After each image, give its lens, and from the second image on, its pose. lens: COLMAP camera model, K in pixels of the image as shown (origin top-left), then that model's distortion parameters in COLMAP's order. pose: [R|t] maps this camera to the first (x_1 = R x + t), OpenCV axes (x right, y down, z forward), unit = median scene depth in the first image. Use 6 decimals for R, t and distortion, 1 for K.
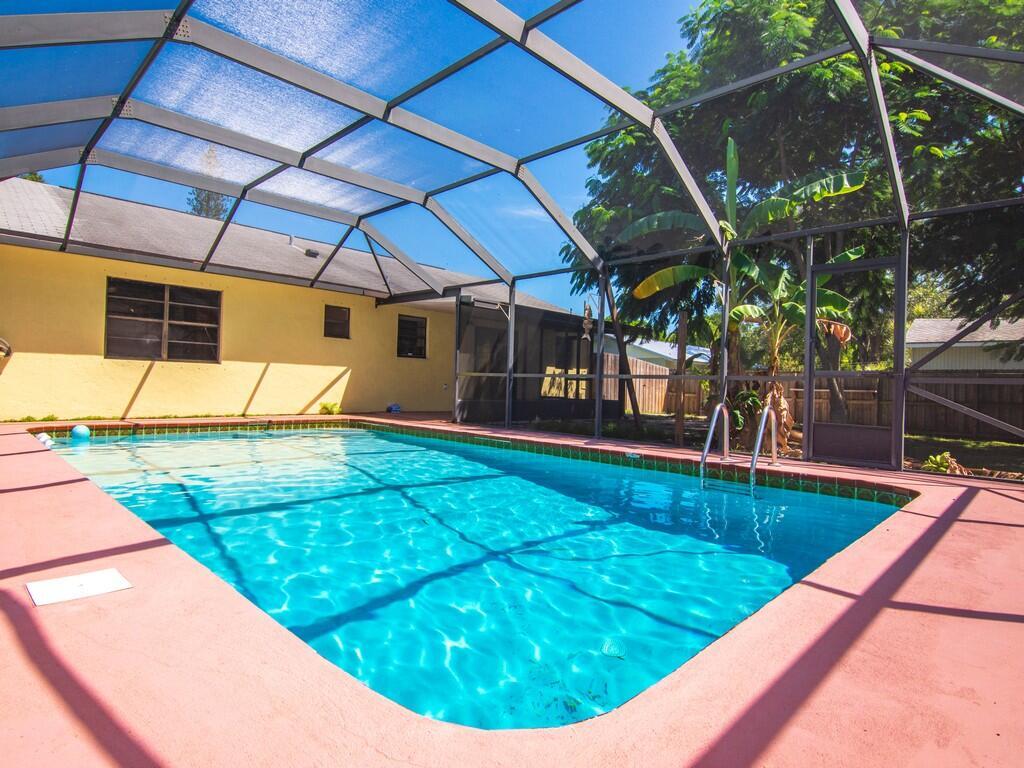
lens RADIAL K [[568.9, 0, 516.2], [0, 568.9, 383.6], [0, 0, 1]] dist [-0.003382, -0.001831]
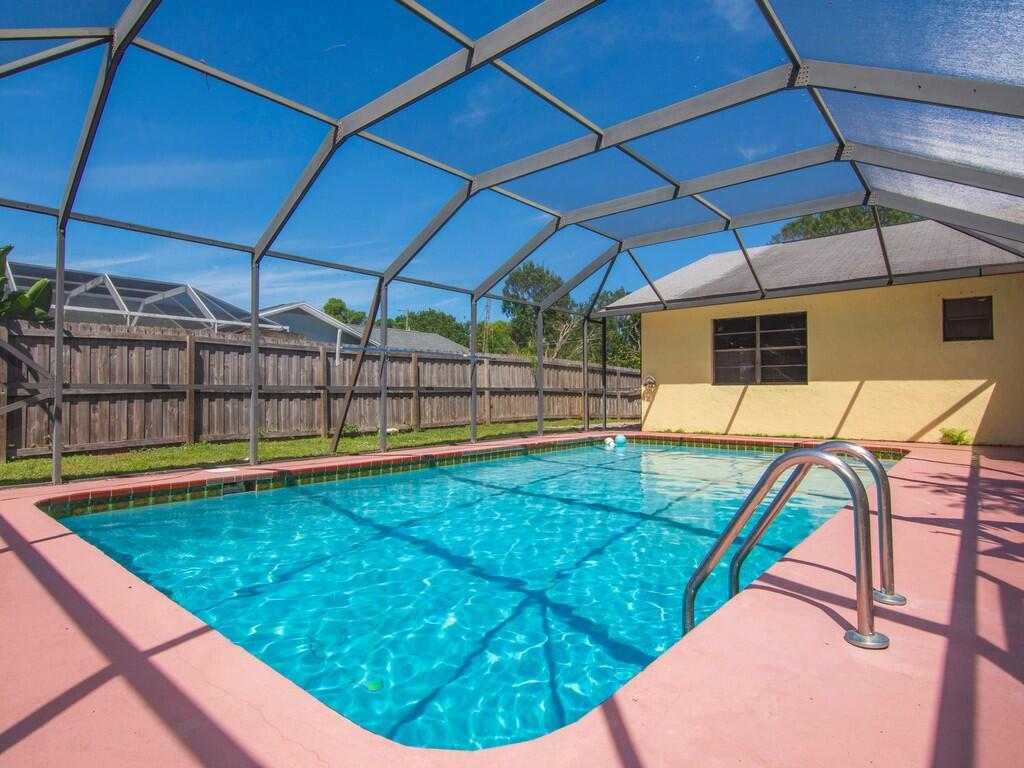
lens RADIAL K [[568.9, 0, 519.2], [0, 568.9, 380.9], [0, 0, 1]] dist [-0.003382, -0.001831]
pose [[0.064474, -0.054658, -0.996421, 0.456491], [0.002827, 0.998505, -0.054590, 0.011557], [0.997915, 0.000702, 0.064532, 0.462490]]
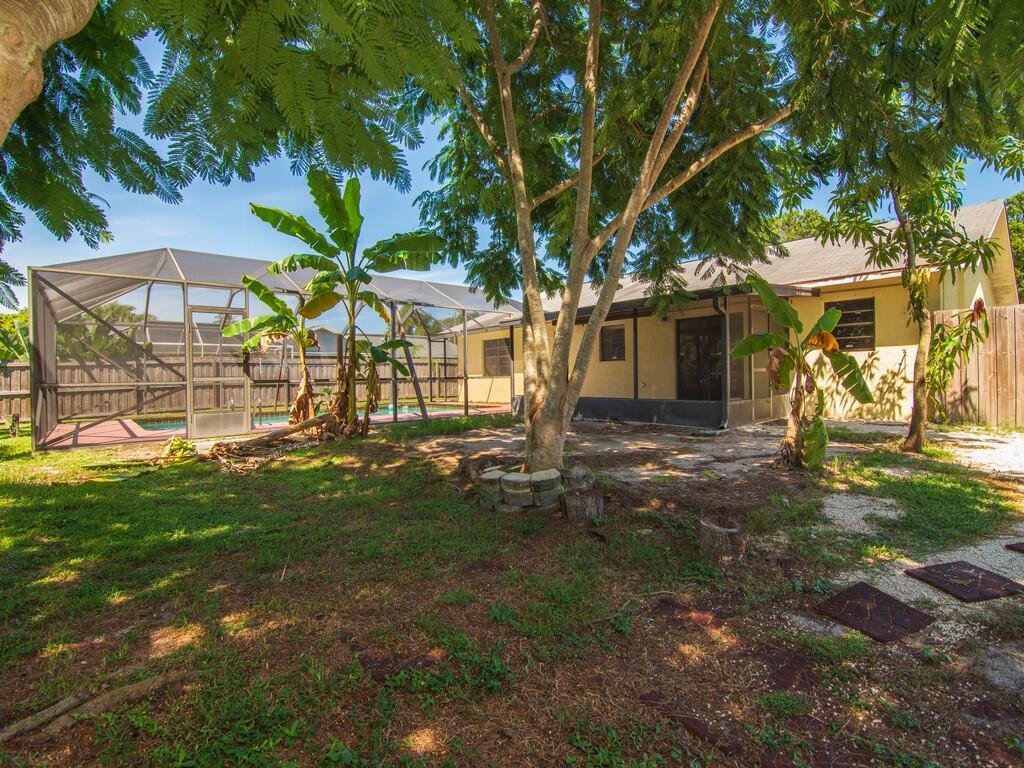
lens RADIAL K [[488.8, 0, 514.0], [0, 488.8, 380.2], [0, 0, 1]] dist [-0.014223, -0.004080]
pose [[-0.065955, -0.028436, -0.997417, 1.191559], [0.017385, 0.999409, -0.029643, 0.030553], [0.997671, -0.019295, -0.065422, 1.194095]]
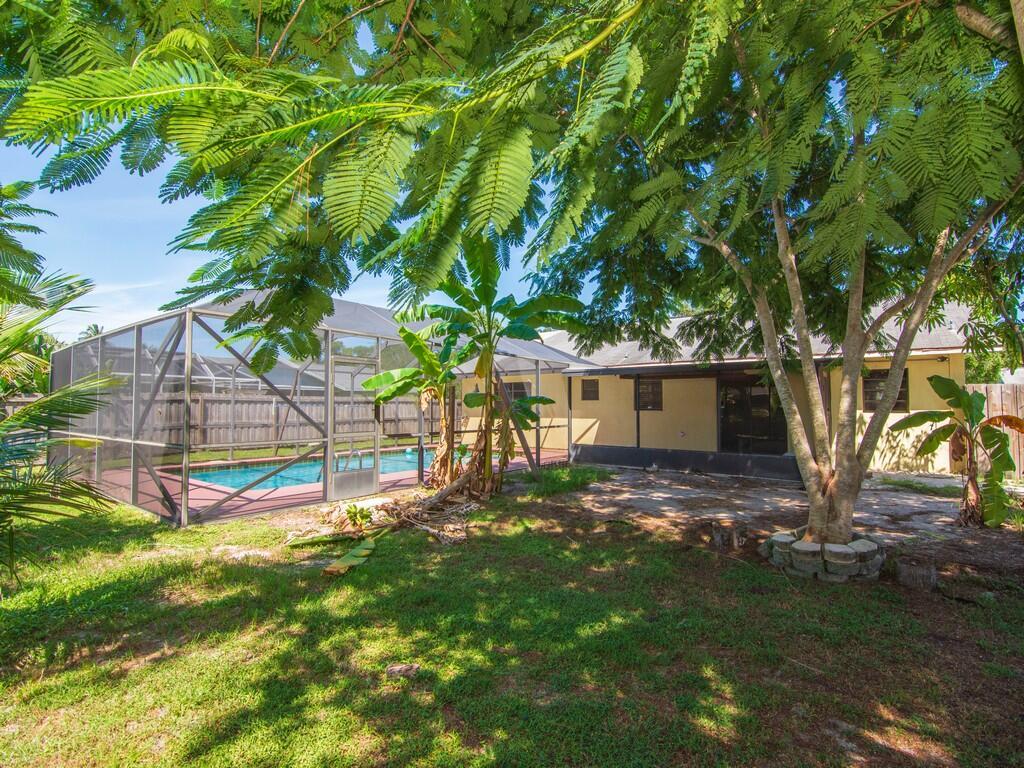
lens RADIAL K [[488.8, 0, 514.4], [0, 488.8, 390.0], [0, 0, 1]] dist [-0.014223, -0.004080]
pose [[0.129899, -0.073444, -0.988803, 1.197537], [0.003594, 0.997281, -0.073601, -0.017464], [0.991521, 0.006007, 0.129810, 0.790789]]
